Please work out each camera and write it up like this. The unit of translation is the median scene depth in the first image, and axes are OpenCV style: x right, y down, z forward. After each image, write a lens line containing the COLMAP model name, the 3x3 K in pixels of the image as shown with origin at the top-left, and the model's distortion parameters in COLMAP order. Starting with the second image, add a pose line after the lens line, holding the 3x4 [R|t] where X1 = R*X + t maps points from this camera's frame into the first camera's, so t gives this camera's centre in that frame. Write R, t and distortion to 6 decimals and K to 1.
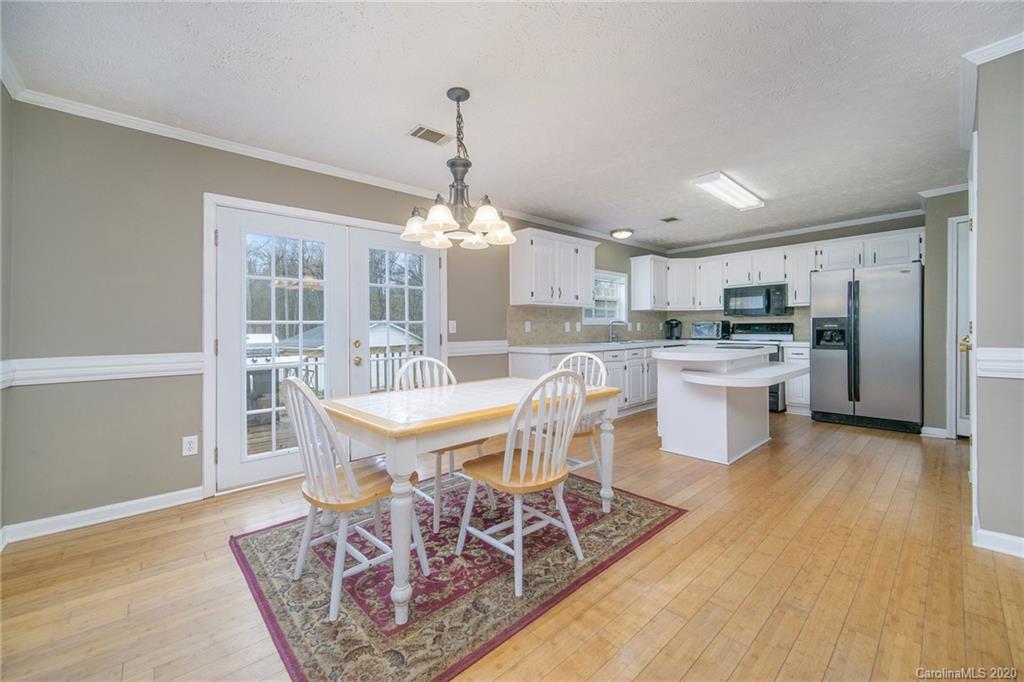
lens RADIAL K [[401.9, 0, 501.2], [0, 401.9, 336.5], [0, 0, 1]] dist [0.001402, 0.000235]
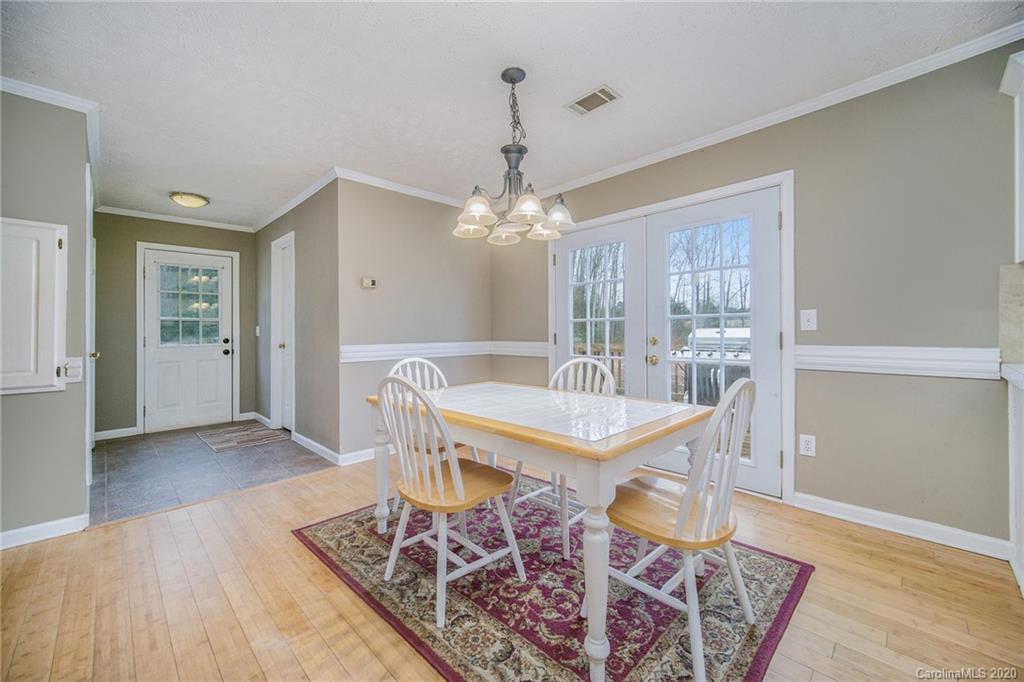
lens RADIAL K [[401.9, 0, 501.2], [0, 401.9, 336.5], [0, 0, 1]] dist [0.001402, 0.000235]
pose [[0.067648, 0.026088, -0.997368, 0.826695], [-0.002350, 0.999659, 0.025989, -0.024425], [0.997706, 0.000585, 0.067686, 0.909601]]
